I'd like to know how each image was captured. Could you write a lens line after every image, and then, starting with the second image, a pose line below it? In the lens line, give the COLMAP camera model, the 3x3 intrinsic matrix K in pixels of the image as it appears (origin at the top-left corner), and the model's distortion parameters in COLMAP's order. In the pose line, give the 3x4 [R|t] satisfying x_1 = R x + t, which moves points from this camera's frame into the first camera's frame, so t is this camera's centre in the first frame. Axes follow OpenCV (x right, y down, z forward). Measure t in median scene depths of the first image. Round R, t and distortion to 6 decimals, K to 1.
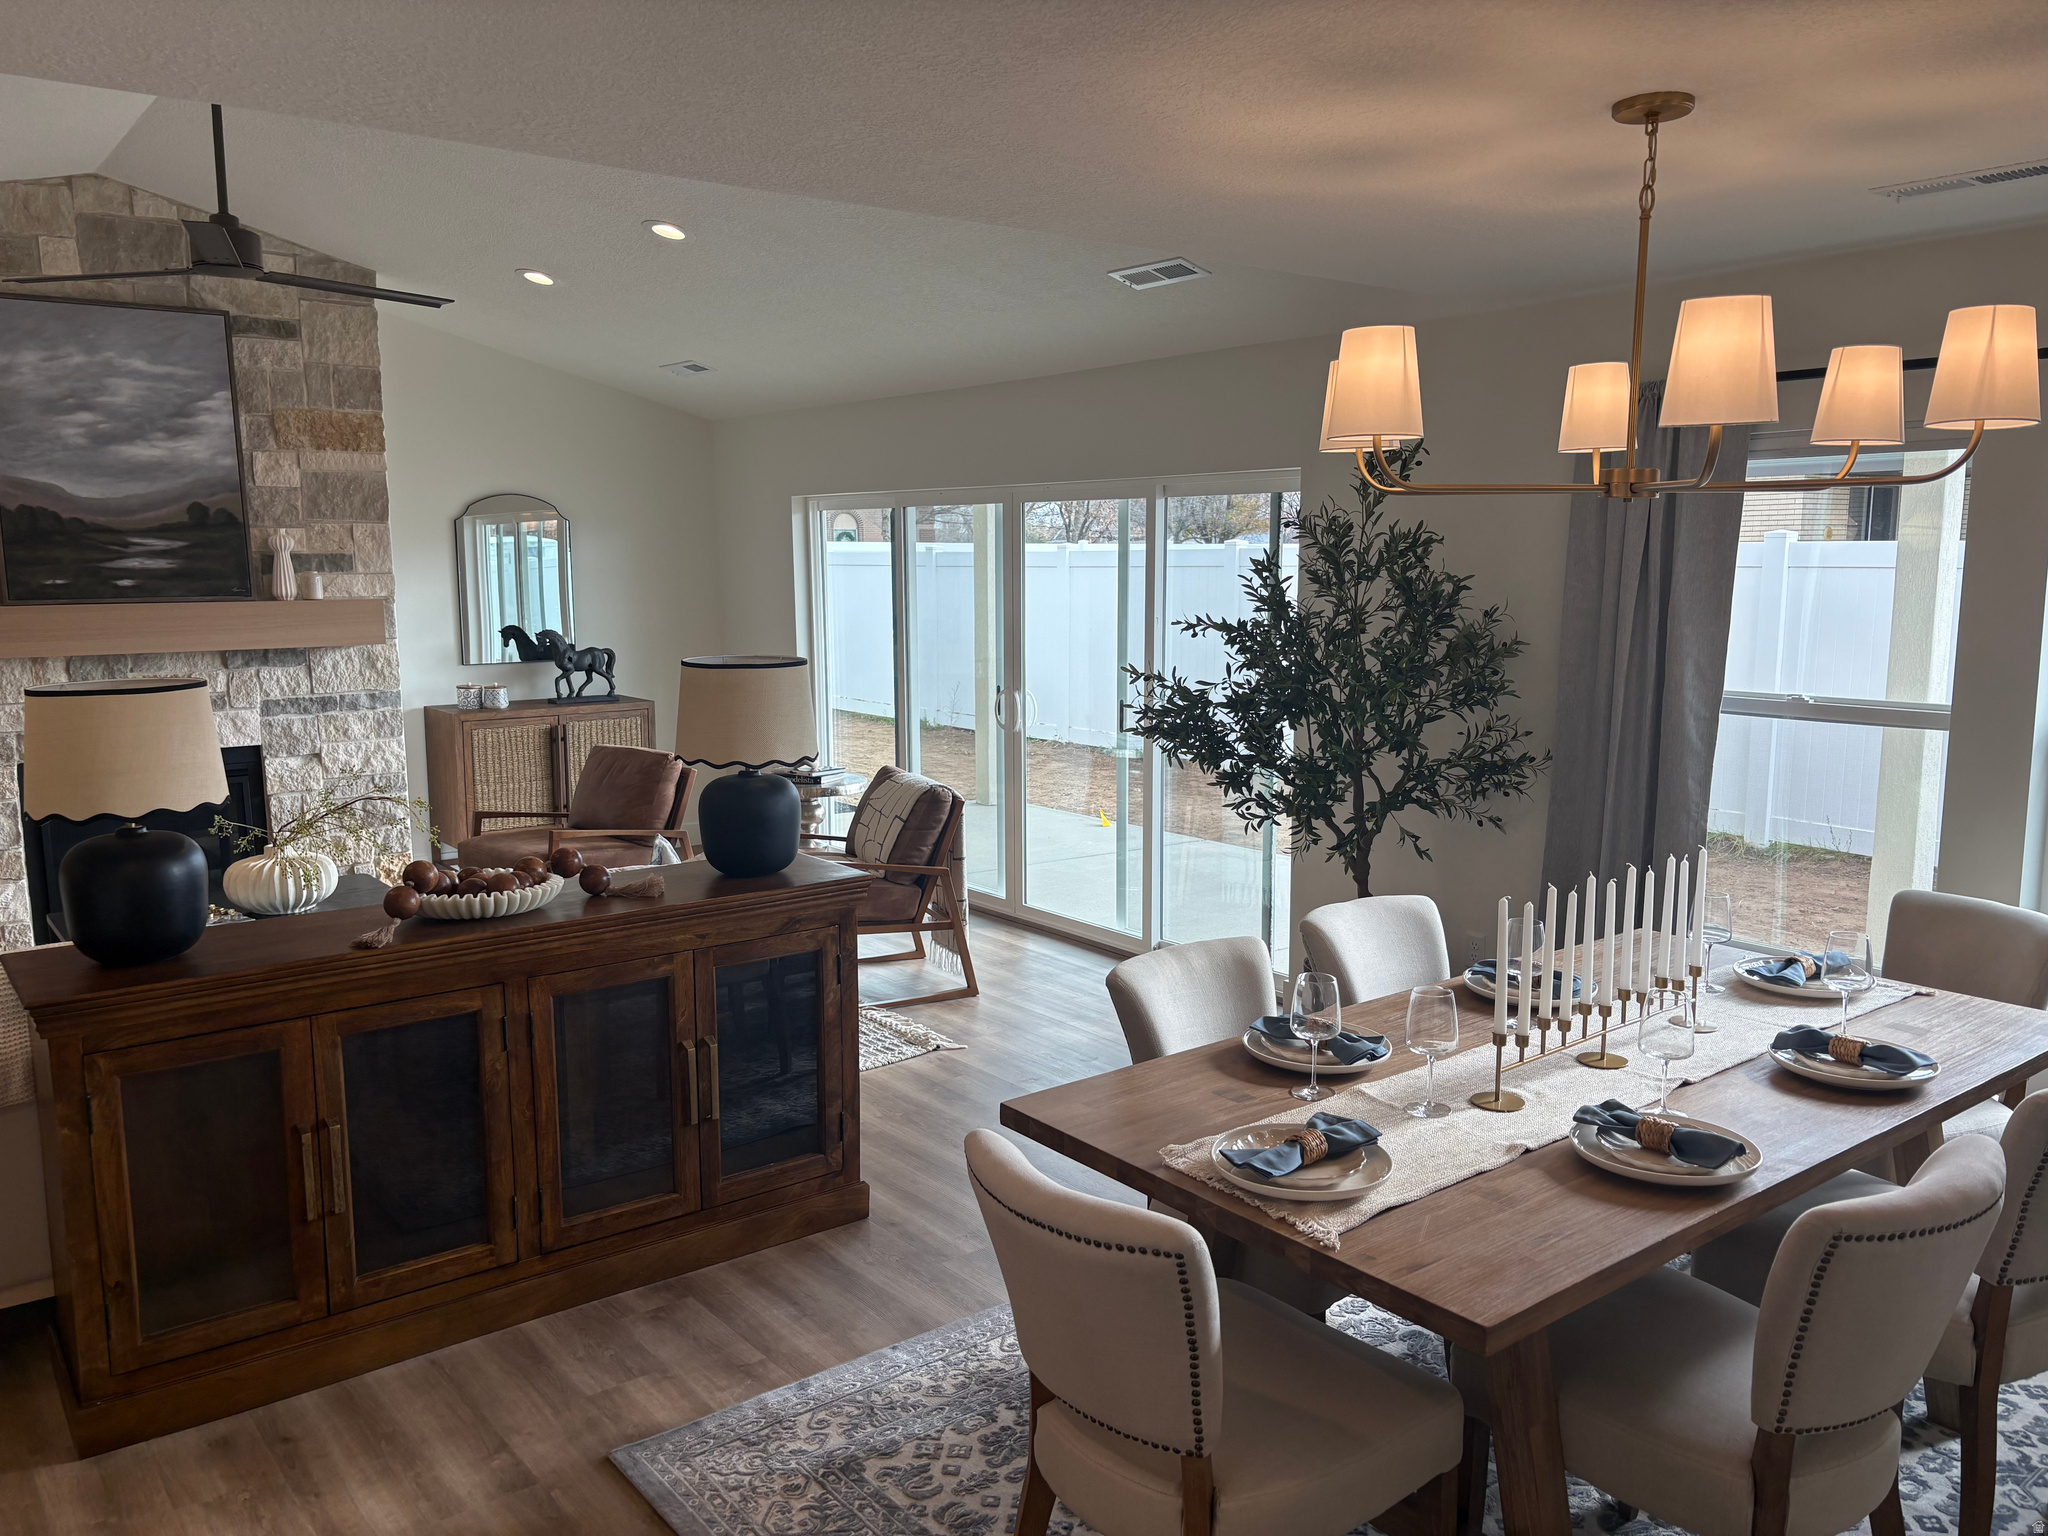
lens RADIAL K [[1550.2, 0, 1020.7], [0, 1550.2, 799.8], [0, 0, 1]] dist [0.046114, -0.038024]
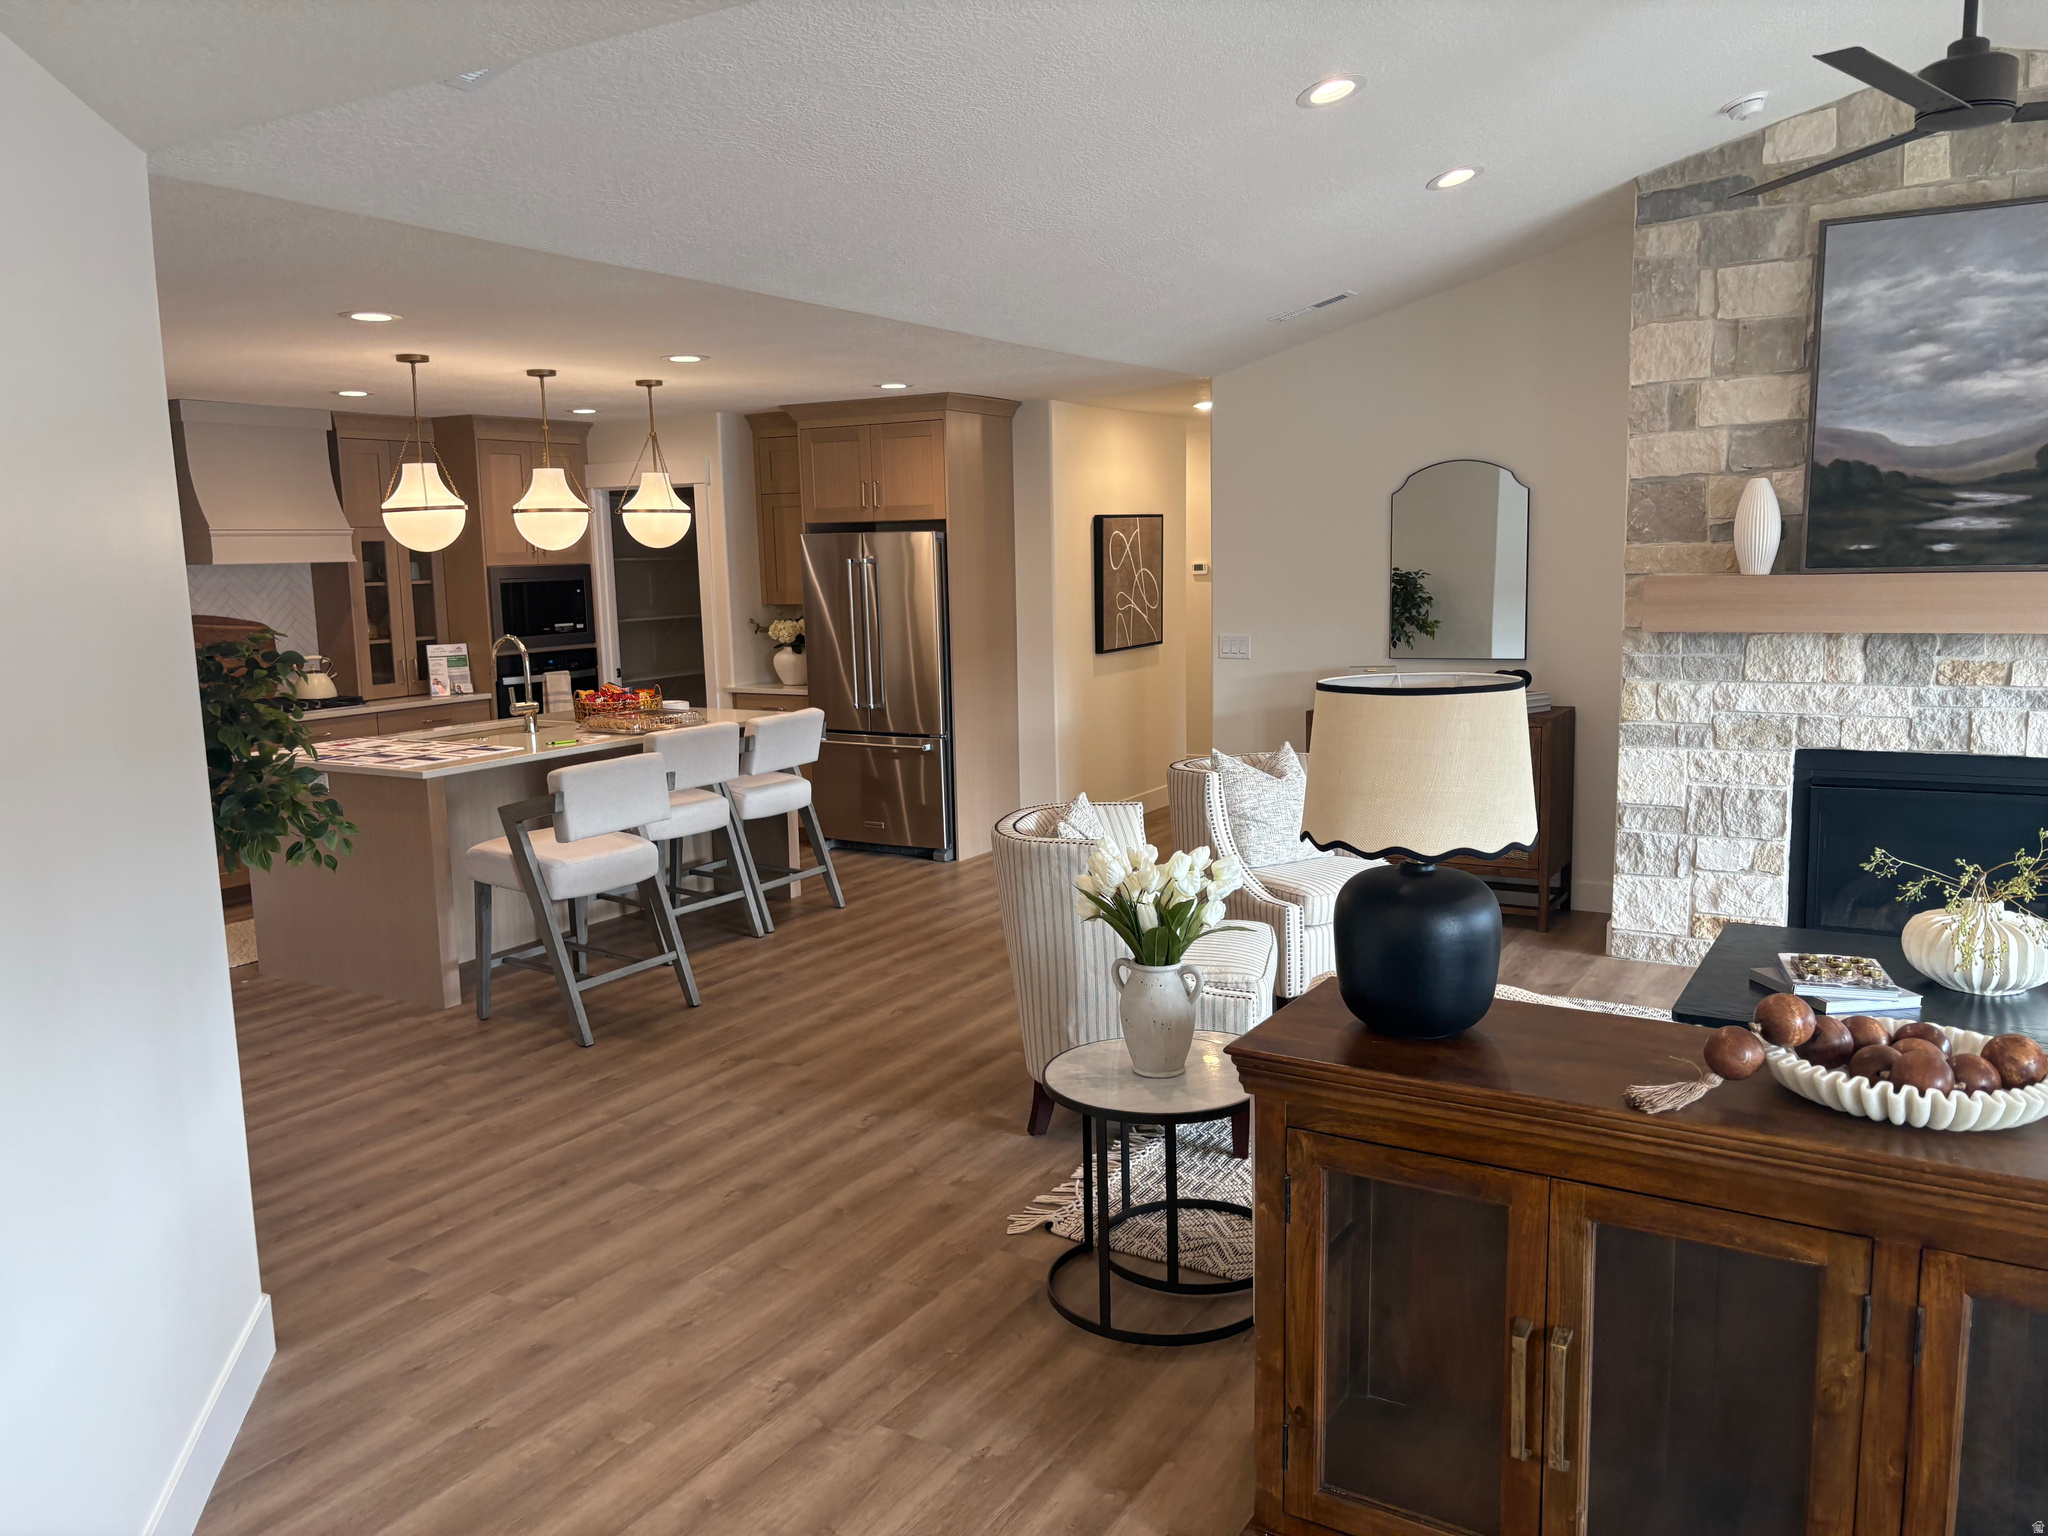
lens RADIAL K [[1550.2, 0, 1010.5], [0, 1550.2, 789.5], [0, 0, 1]] dist [0.046114, -0.038024]
pose [[0.360880, 0.142568, -0.921651, 0.034337], [-0.128241, 0.986445, 0.102377, -0.034546], [0.923753, 0.081248, 0.374272, 0.248652]]
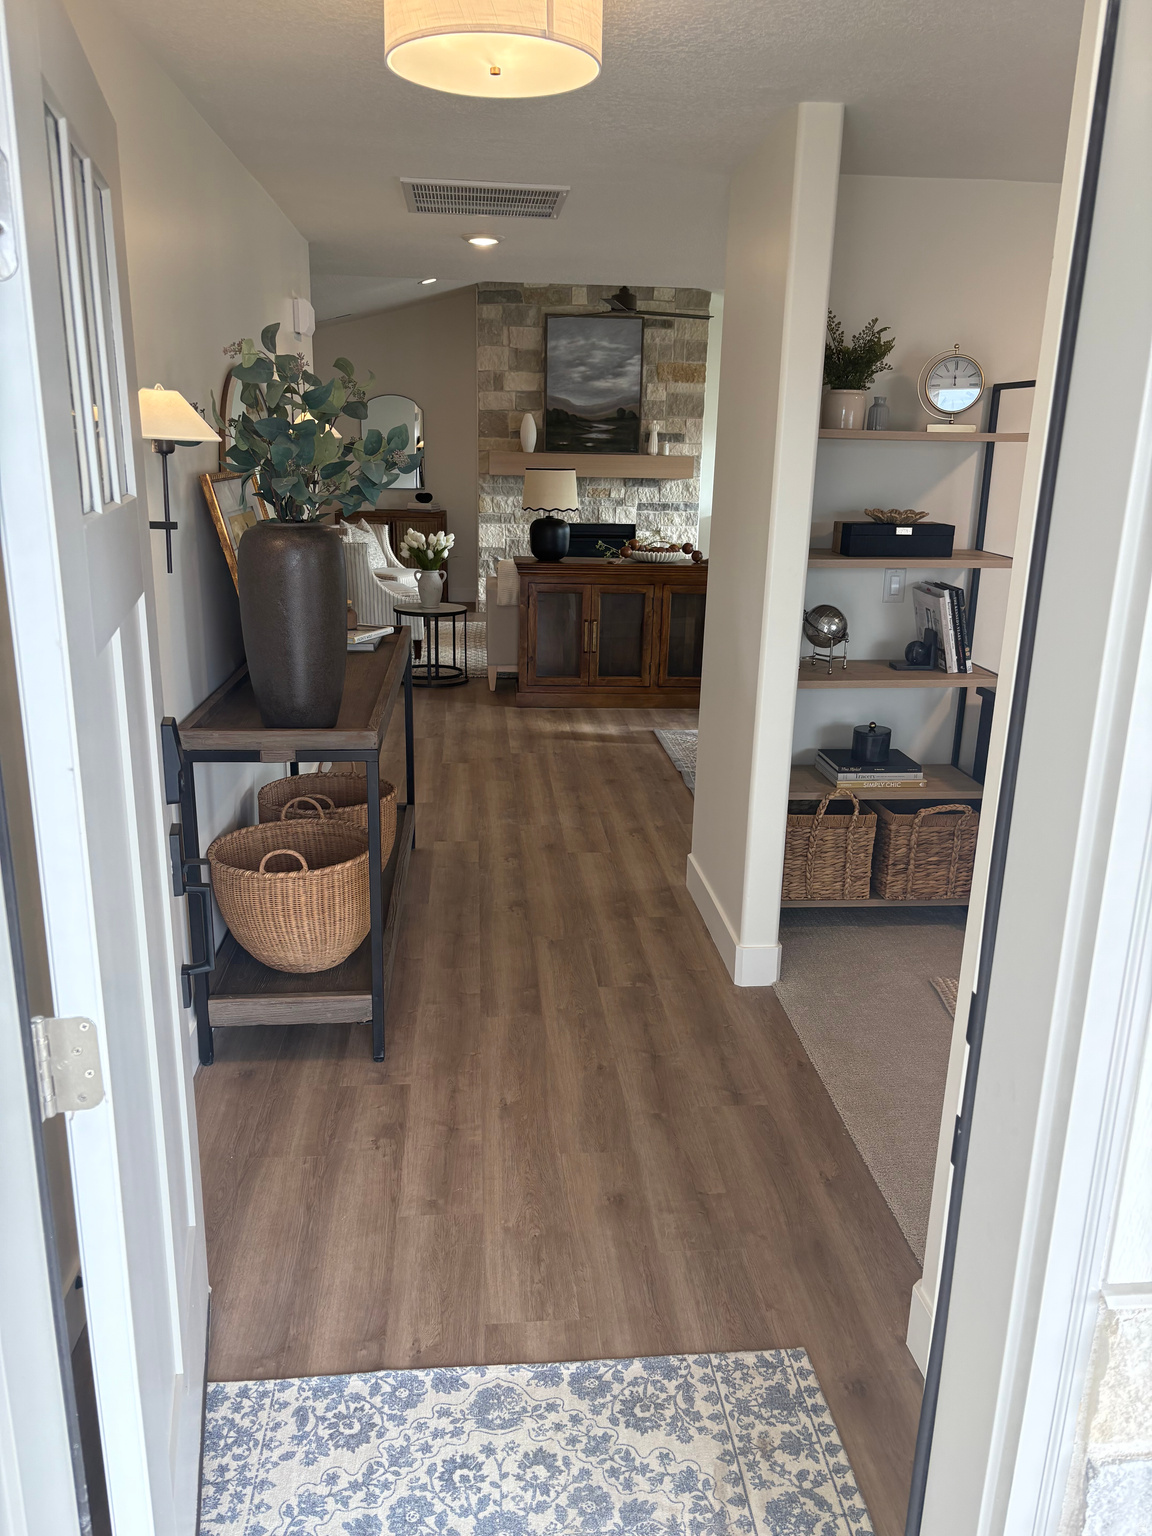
lens RADIAL K [[1162.7, 0, 578.2], [0, 1162.7, 778.3], [0, 0, 1]] dist [0.046114, -0.038024]
pose [[0.839545, 0.176067, -0.513969, 0.371224], [-0.113527, 0.982000, 0.150956, 0.083525], [0.531296, -0.068385, 0.844422, -0.469985]]
